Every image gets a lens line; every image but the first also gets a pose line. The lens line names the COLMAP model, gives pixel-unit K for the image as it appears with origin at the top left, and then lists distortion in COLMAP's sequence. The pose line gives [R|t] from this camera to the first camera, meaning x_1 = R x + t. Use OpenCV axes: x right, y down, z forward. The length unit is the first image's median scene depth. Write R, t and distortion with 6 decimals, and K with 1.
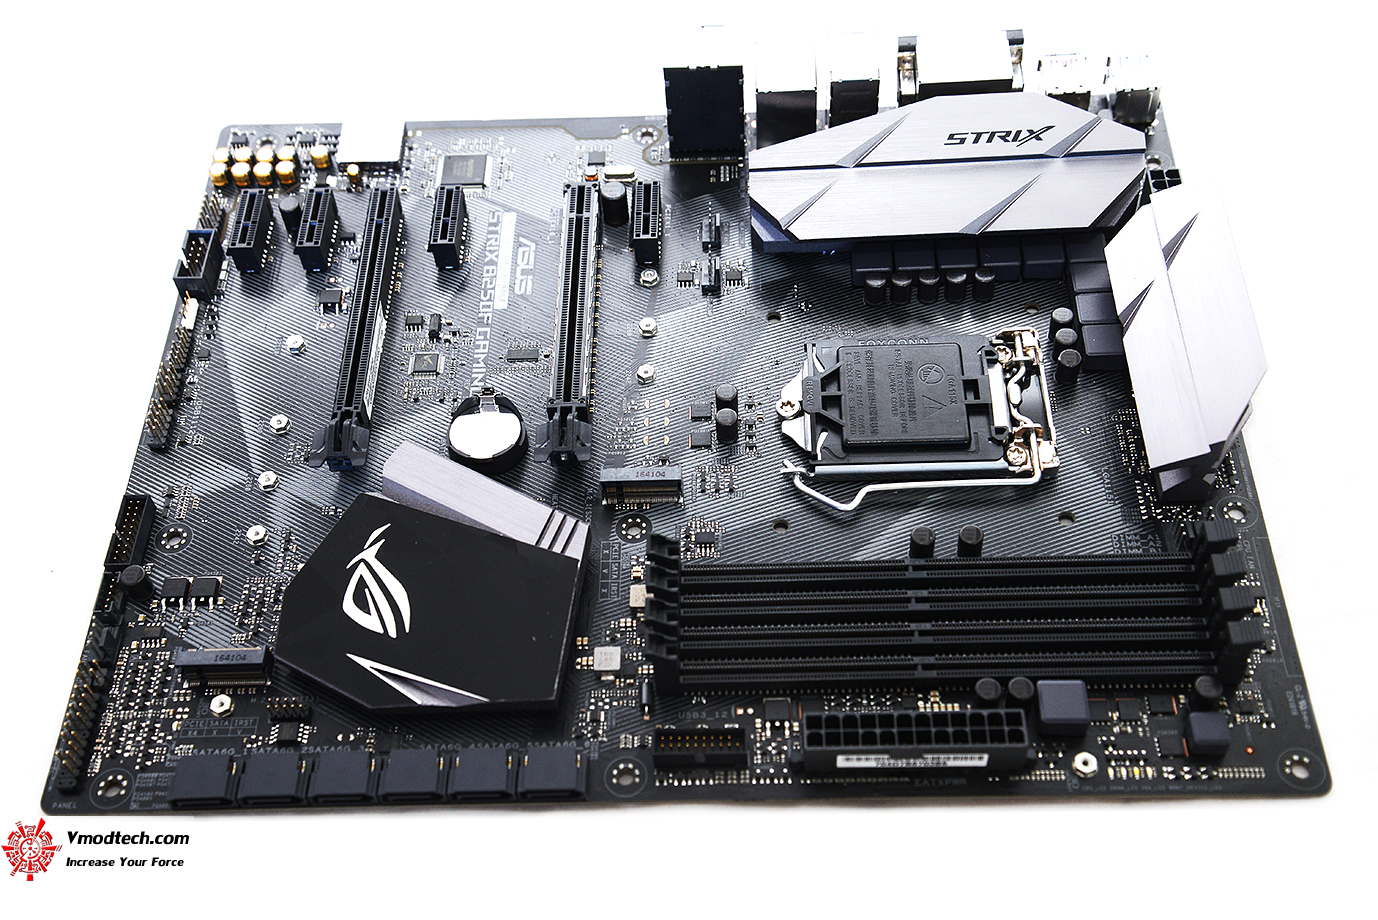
lens RADIAL K [[1620.1, 0, 689.0], [0, 1620.1, 460.0], [0, 0, 1]] dist [0.108359, 0.034903]
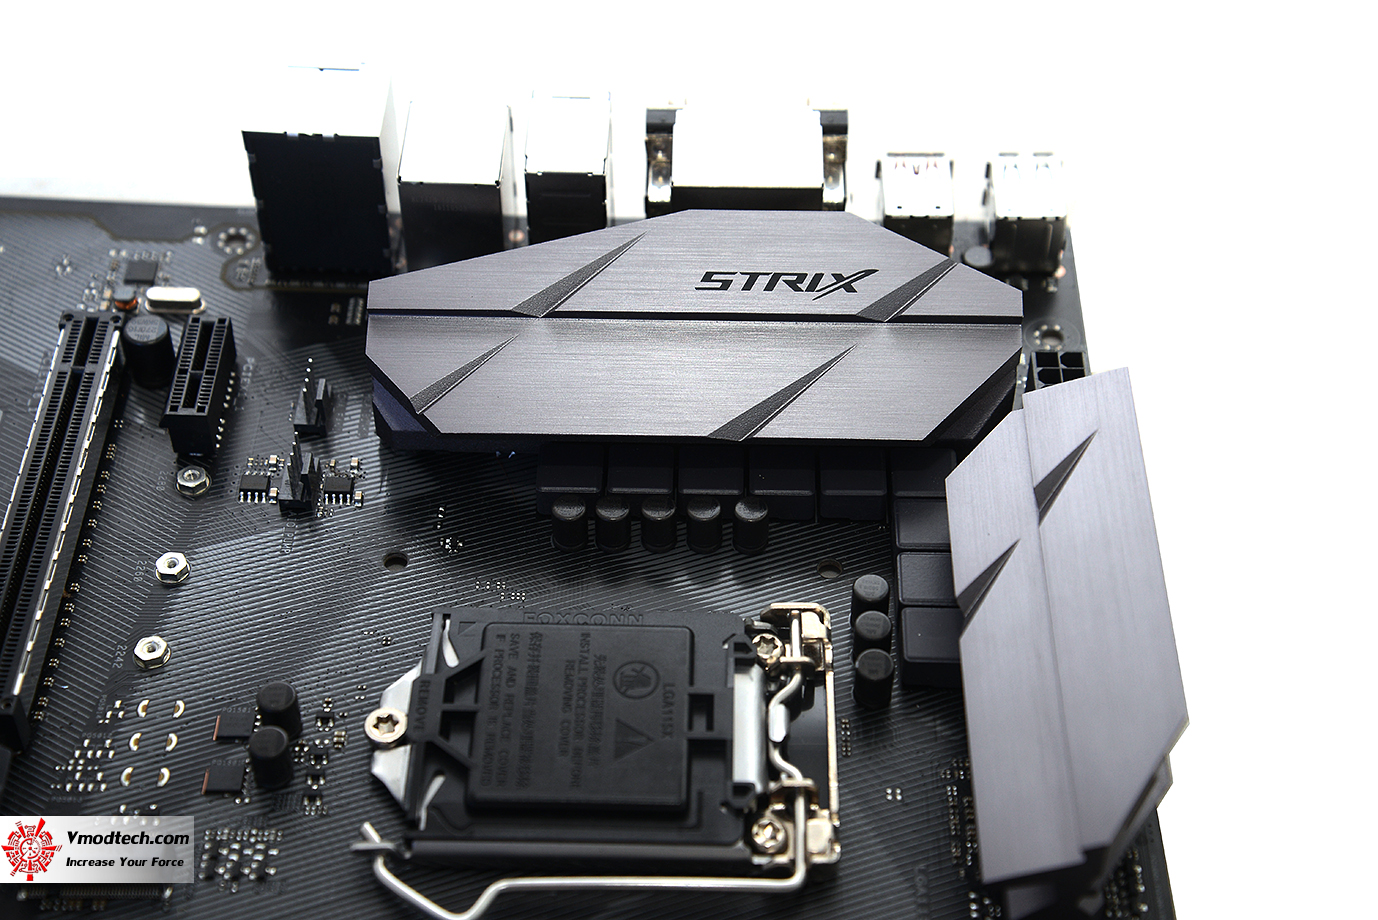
lens RADIAL K [[2204.5, 0, 689.0], [0, 2204.5, 460.0], [0, 0, 1]] dist [0.224925, 0.057660]
pose [[0.997769, 0.051652, 0.042309, 0.133115], [-0.047562, 0.994571, -0.092556, -0.060124], [-0.046860, 0.090337, 0.994808, 0.214028]]
